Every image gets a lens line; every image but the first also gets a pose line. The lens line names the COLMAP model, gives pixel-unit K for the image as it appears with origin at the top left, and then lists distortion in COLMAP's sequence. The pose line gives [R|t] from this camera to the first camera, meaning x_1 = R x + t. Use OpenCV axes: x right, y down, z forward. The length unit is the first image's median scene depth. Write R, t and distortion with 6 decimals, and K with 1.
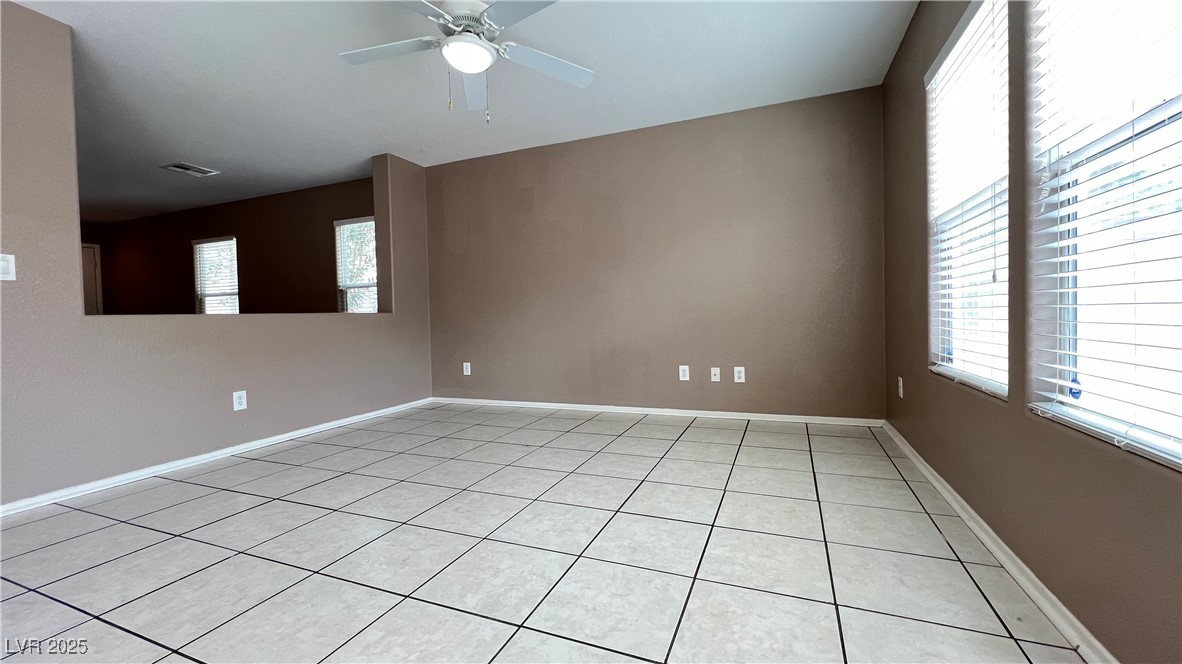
lens RADIAL K [[475.7, 0, 584.9], [0, 475.7, 326.3], [0, 0, 1]] dist [-0.001473, 0.001142]
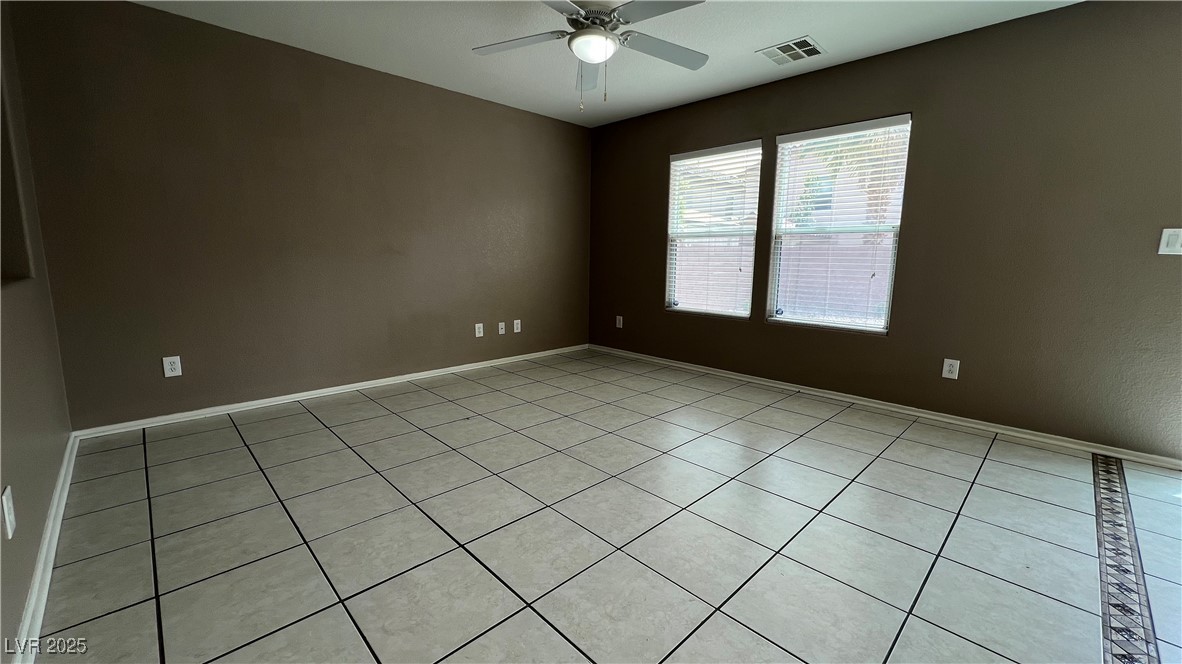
lens RADIAL K [[475.7, 0, 587.1], [0, 475.7, 330.9], [0, 0, 1]] dist [-0.001473, 0.001142]
pose [[0.390648, -0.113267, 0.913545, -0.961691], [-0.000535, 0.992373, 0.123269, -0.053129], [-0.920540, -0.048643, 0.387608, 0.426173]]
